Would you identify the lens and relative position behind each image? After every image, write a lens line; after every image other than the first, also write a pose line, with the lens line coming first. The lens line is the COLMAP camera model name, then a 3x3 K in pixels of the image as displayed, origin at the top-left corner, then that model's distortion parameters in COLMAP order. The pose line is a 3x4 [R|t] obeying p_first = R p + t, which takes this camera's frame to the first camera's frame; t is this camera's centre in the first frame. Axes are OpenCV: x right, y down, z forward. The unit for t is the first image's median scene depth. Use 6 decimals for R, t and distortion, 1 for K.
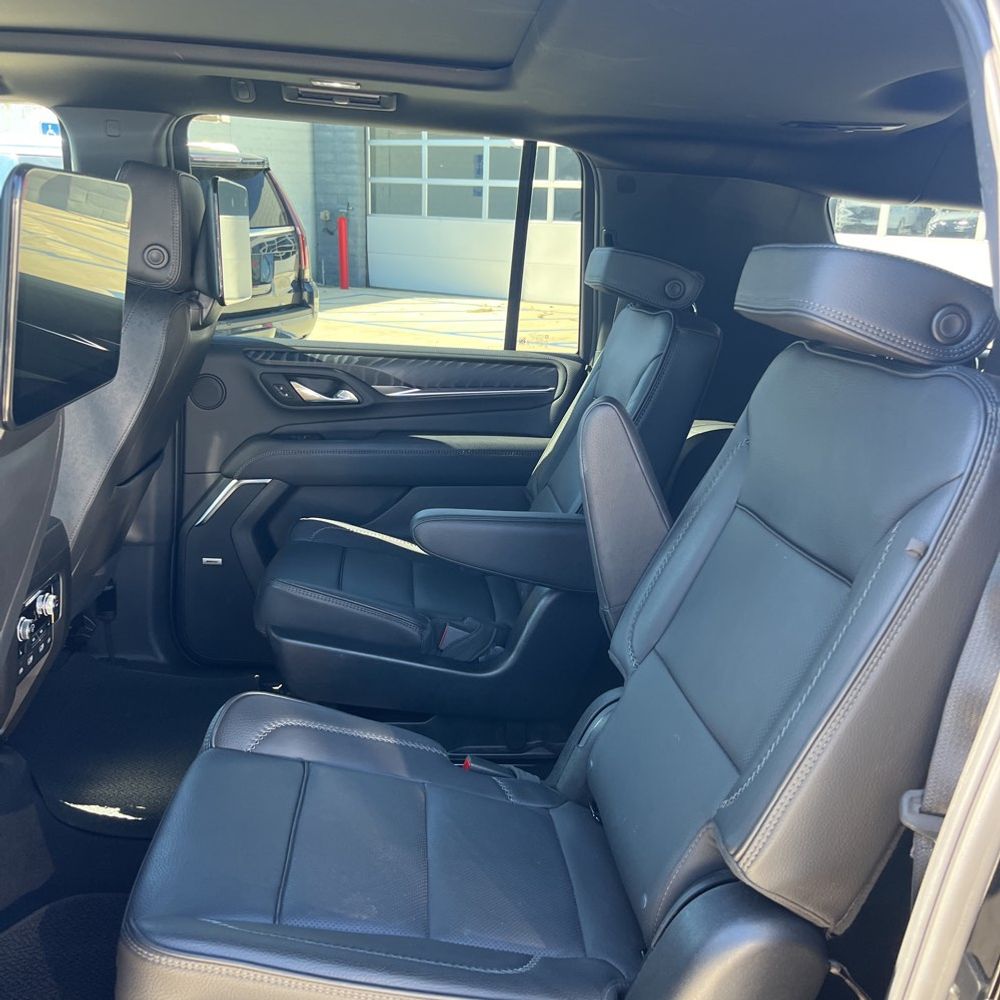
lens RADIAL K [[1015.8, 0, 495.6], [0, 1015.8, 497.2], [0, 0, 1]] dist [0.025817, 0.000000]
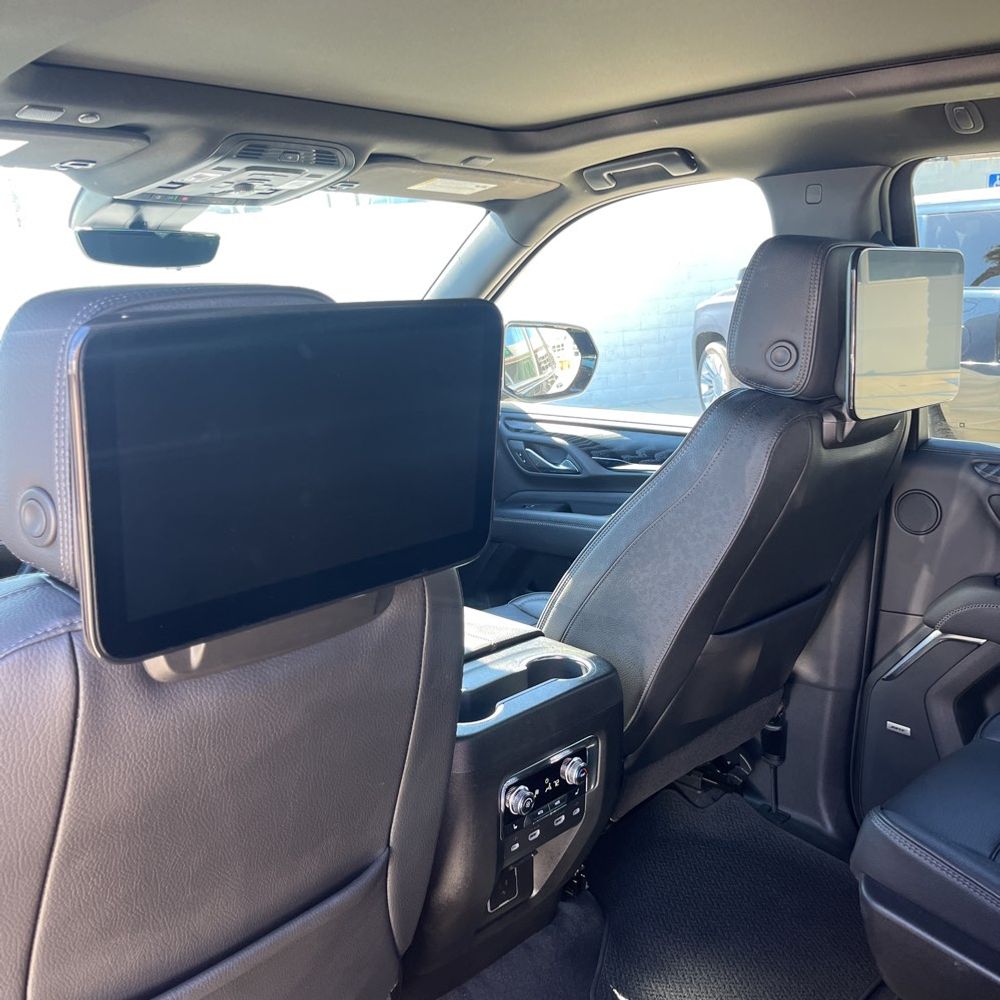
lens RADIAL K [[1015.8, 0, 503.9], [0, 1015.8, 500.0], [0, 0, 1]] dist [0.025817, 0.000000]
pose [[0.654458, 0.095159, -0.750087, 0.091735], [-0.128708, 0.991591, 0.013499, -0.082263], [0.745063, 0.087707, 0.661202, 0.252462]]
